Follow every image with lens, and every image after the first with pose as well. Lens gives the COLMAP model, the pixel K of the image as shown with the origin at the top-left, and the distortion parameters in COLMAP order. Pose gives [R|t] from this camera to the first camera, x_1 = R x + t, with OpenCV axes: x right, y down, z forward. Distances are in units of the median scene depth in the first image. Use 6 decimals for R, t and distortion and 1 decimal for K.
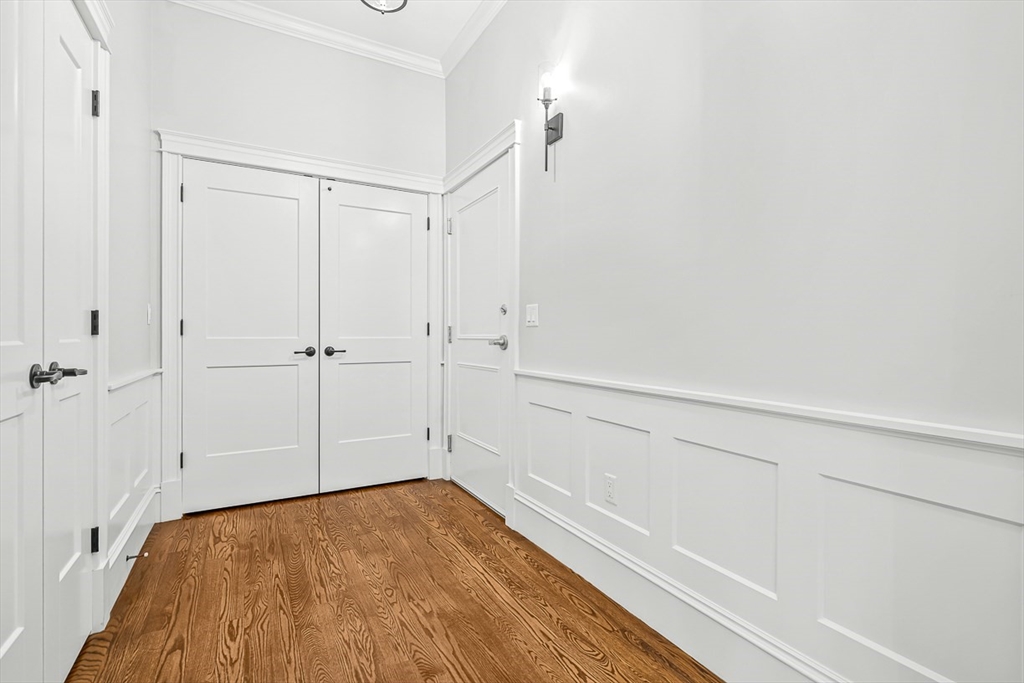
lens RADIAL K [[473.4, 0, 505.3], [0, 473.4, 338.4], [0, 0, 1]] dist [-0.001521, 0.001562]
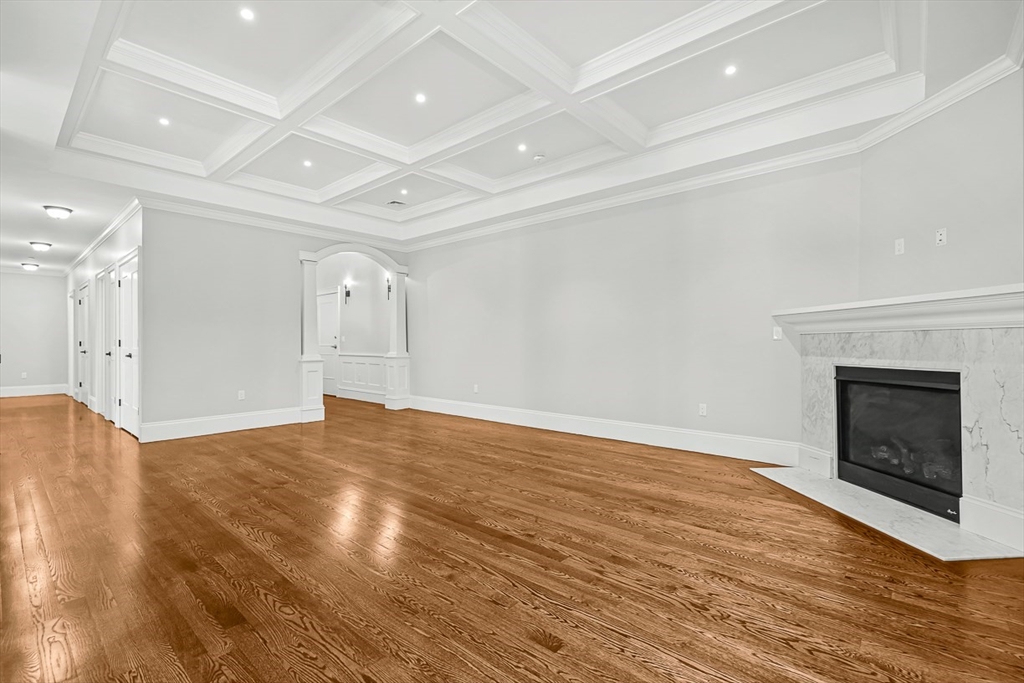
lens RADIAL K [[462.4, 0, 511.8], [0, 462.4, 342.4], [0, 0, 1]] dist [0.005274, -0.000469]
pose [[0.941954, -0.008629, 0.335630, 0.080809], [0.009159, 0.999958, 0.000003, -0.009952], [-0.335616, 0.003071, 0.941994, -2.809570]]
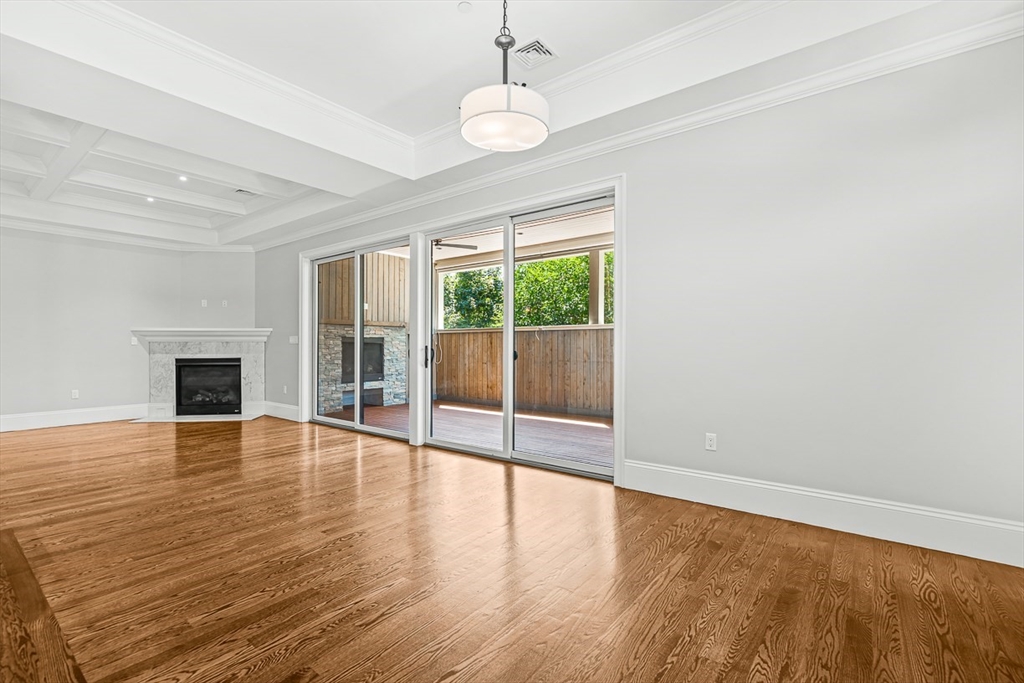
lens RADIAL K [[462.4, 0, 505.9], [0, 462.4, 343.6], [0, 0, 1]] dist [0.005274, -0.000469]
pose [[-0.377793, -0.002121, 0.925888, -1.869356], [-0.001376, 0.999998, 0.001729, -0.026850], [-0.925889, -0.000621, -0.377795, -2.586164]]
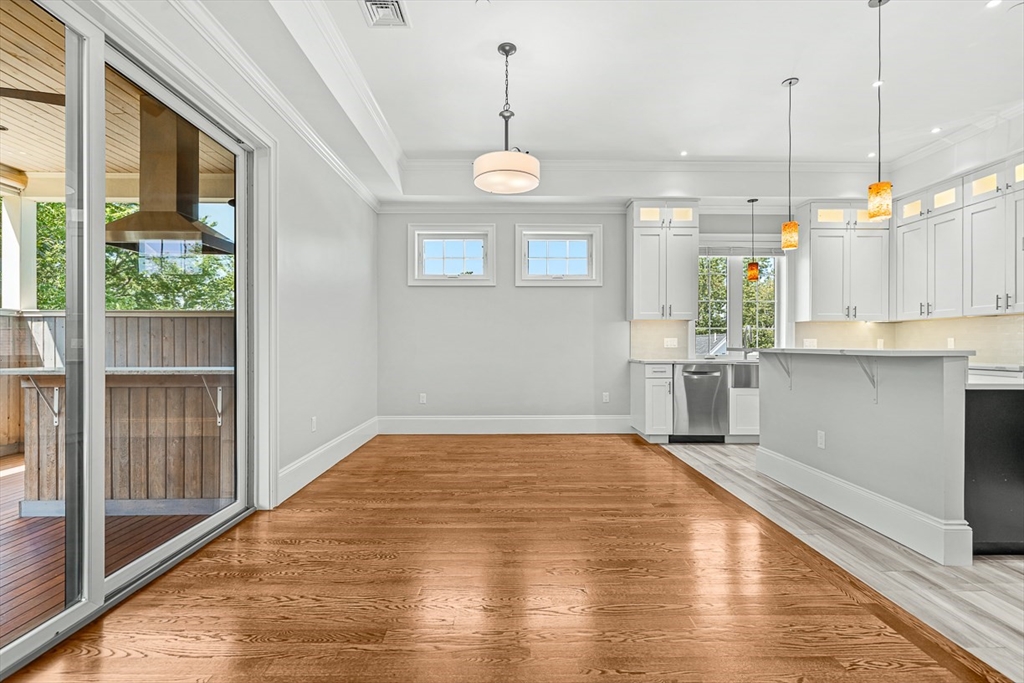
lens RADIAL K [[462.4, 0, 511.9], [0, 462.4, 344.0], [0, 0, 1]] dist [0.005274, -0.000469]
pose [[-0.475855, -0.007841, -0.879489, 0.041300], [-0.003585, 0.999969, -0.006975, -0.005677], [0.879516, -0.000166, -0.475869, -2.332351]]
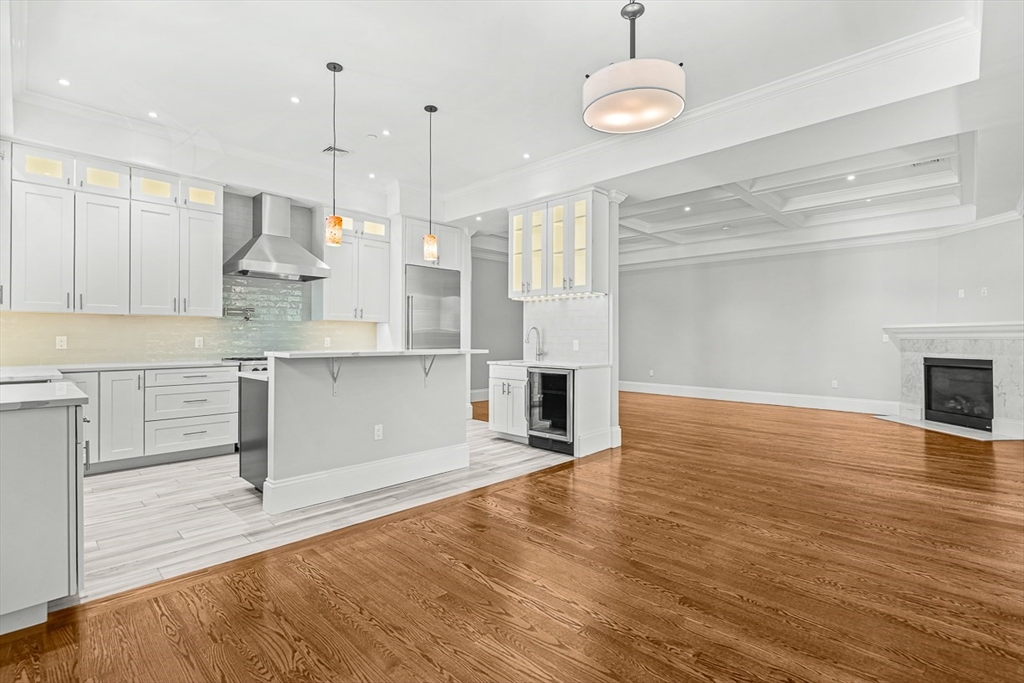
lens RADIAL K [[473.4, 0, 513.3], [0, 473.4, 335.6], [0, 0, 1]] dist [-0.001521, 0.001562]
pose [[0.956672, -0.000502, 0.291168, -1.468515], [0.001780, 0.999990, -0.004124, -0.043447], [-0.291163, 0.004464, 0.956663, -3.661717]]
